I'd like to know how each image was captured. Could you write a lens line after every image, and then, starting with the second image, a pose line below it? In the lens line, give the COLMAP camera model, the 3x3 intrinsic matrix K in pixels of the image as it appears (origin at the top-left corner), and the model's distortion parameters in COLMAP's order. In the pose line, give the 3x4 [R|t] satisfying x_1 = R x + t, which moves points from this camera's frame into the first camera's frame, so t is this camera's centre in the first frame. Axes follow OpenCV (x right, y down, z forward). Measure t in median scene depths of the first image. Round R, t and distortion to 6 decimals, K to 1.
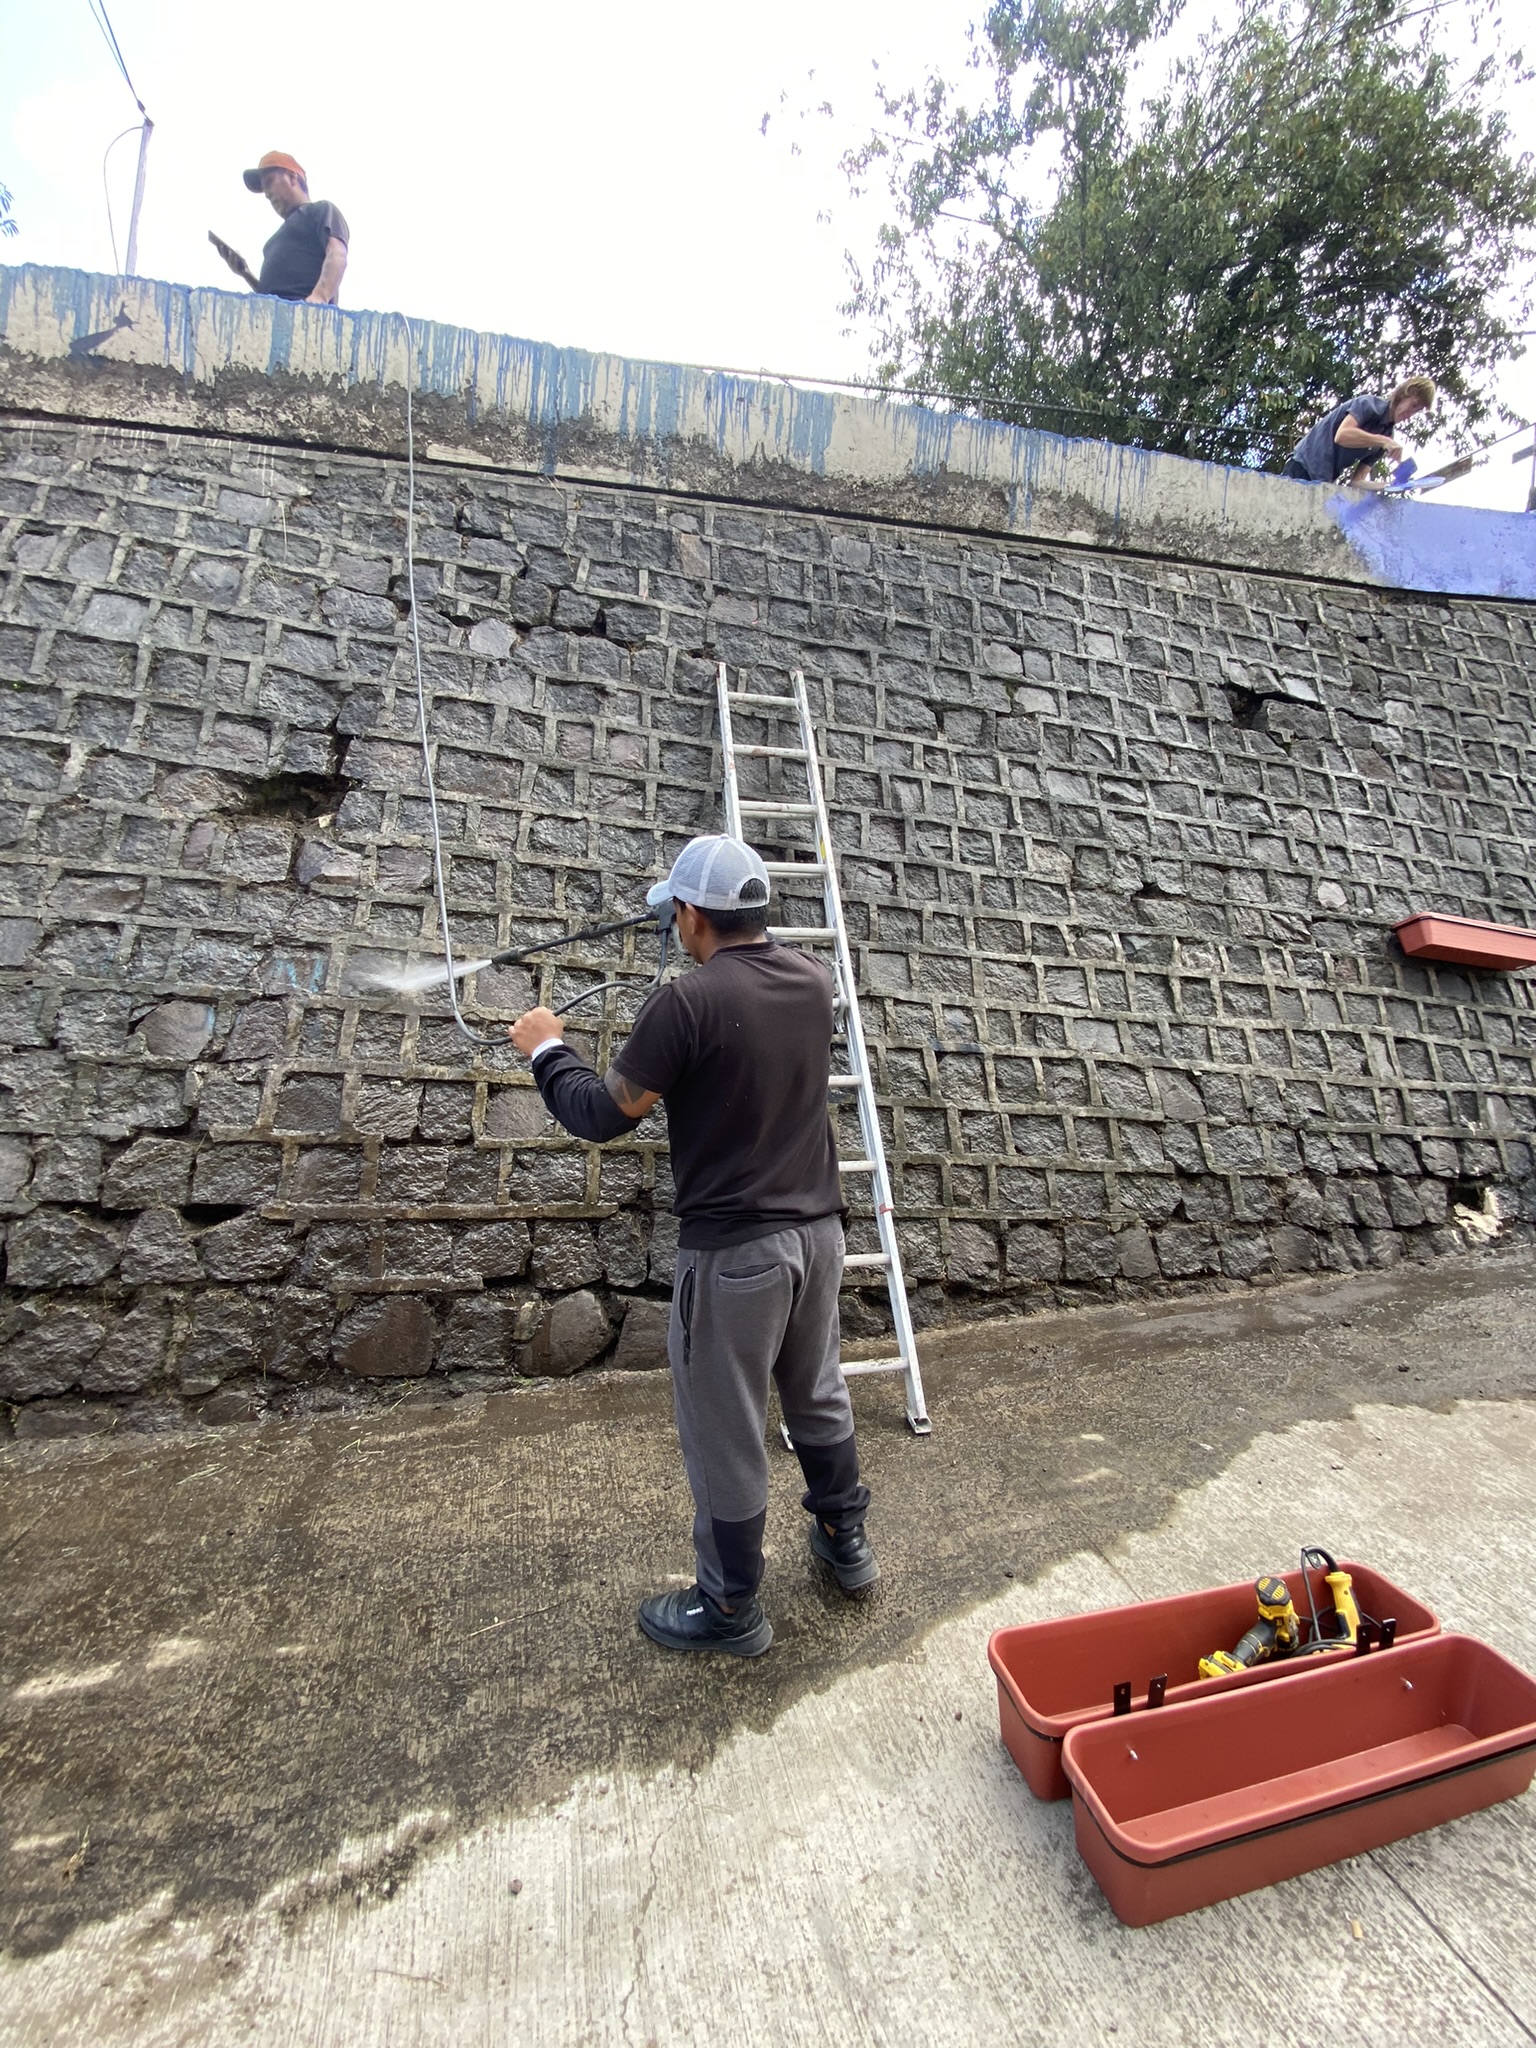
lens RADIAL K [[812.7, 0, 777.1], [0, 812.7, 1043.4], [0, 0, 1]] dist [-0.026119, -0.000570]
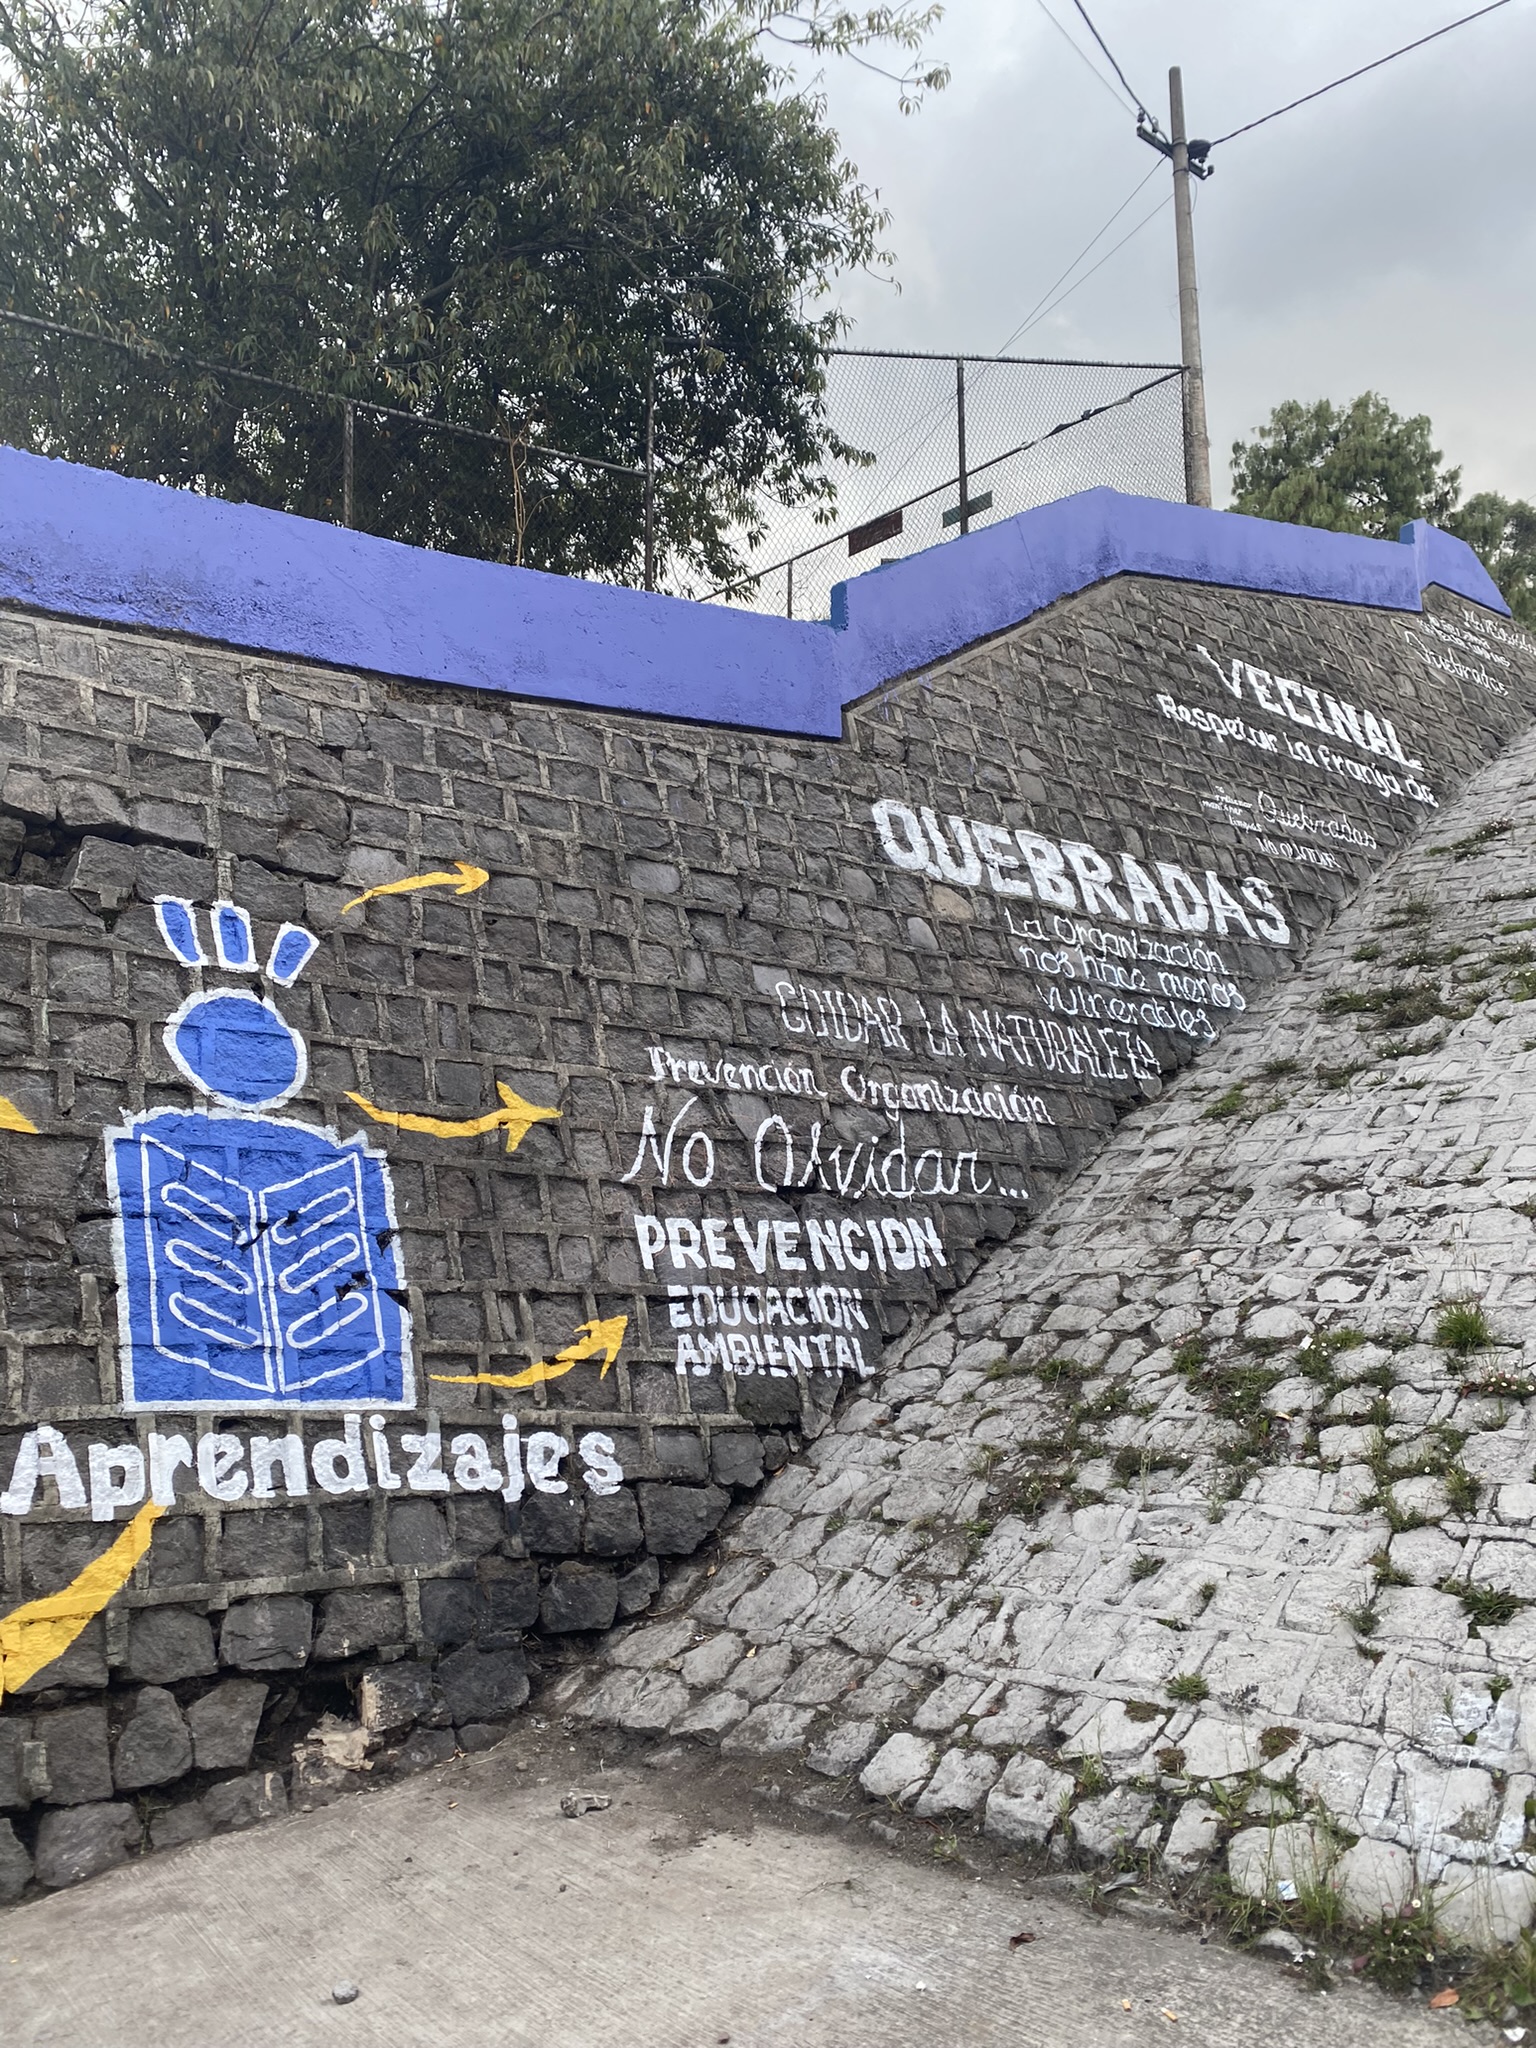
lens RADIAL K [[1569.5, 0, 768.0], [0, 1569.5, 1024.0], [0, 0, 1]] dist [0.021697, -0.013038]
pose [[0.882835, 0.015315, 0.469433, 0.490922], [0.099521, 0.970674, -0.218832, 0.003678], [-0.459018, 0.239911, 0.855421, -0.167645]]
